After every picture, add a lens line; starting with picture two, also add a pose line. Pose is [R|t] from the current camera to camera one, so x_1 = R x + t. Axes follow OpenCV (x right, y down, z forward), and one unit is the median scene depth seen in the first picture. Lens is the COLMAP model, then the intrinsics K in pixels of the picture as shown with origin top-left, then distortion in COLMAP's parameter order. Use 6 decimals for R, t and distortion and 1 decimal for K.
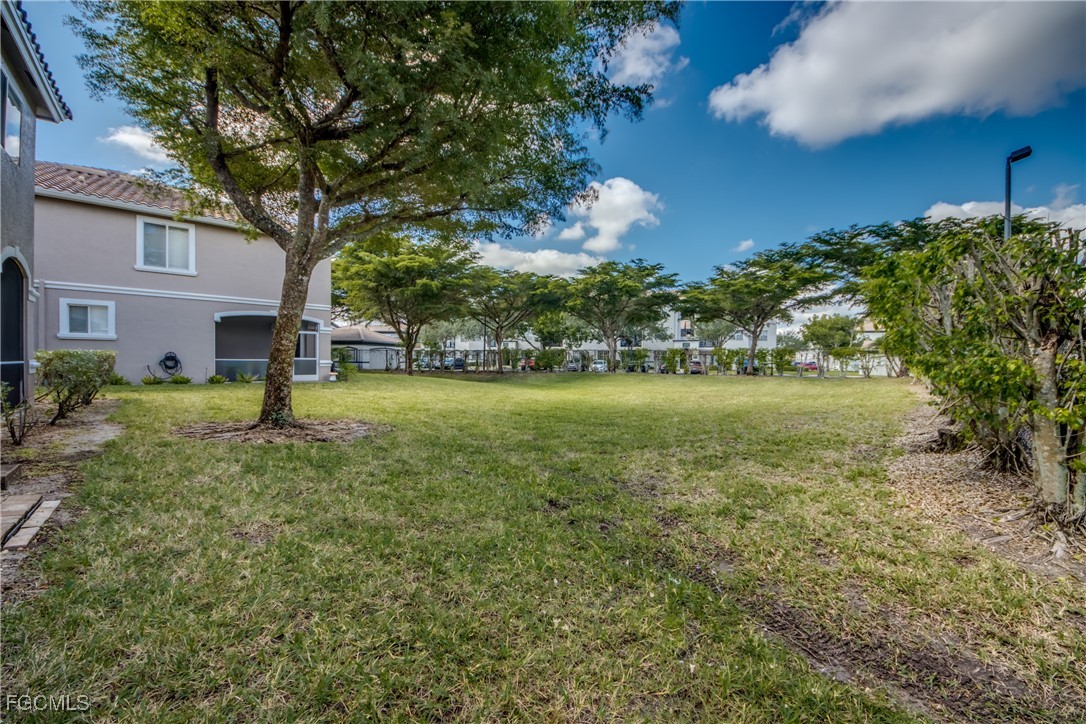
lens RADIAL K [[412.8, 0, 548.9], [0, 412.8, 367.7], [0, 0, 1]] dist [0.009239, -0.012228]
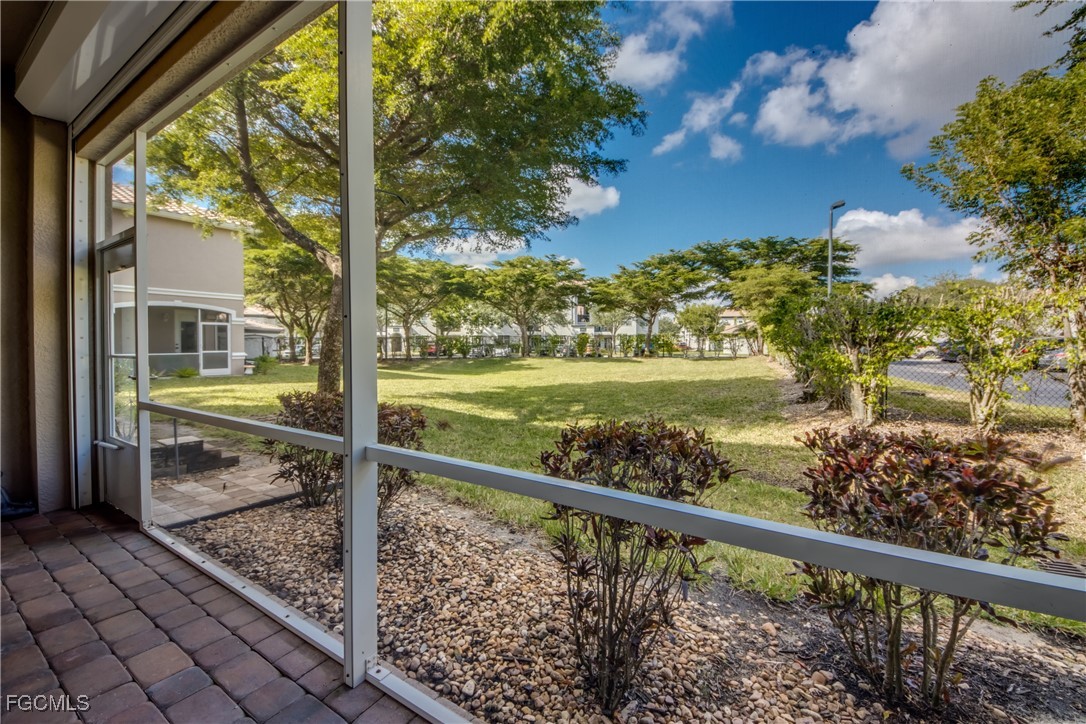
lens RADIAL K [[412.8, 0, 546.2], [0, 412.8, 347.0], [0, 0, 1]] dist [0.009239, -0.012228]
pose [[0.966854, -0.019437, 0.254588, -0.086601], [0.022331, 0.999715, -0.008484, -0.006615], [-0.254350, 0.013888, 0.967012, -0.065688]]
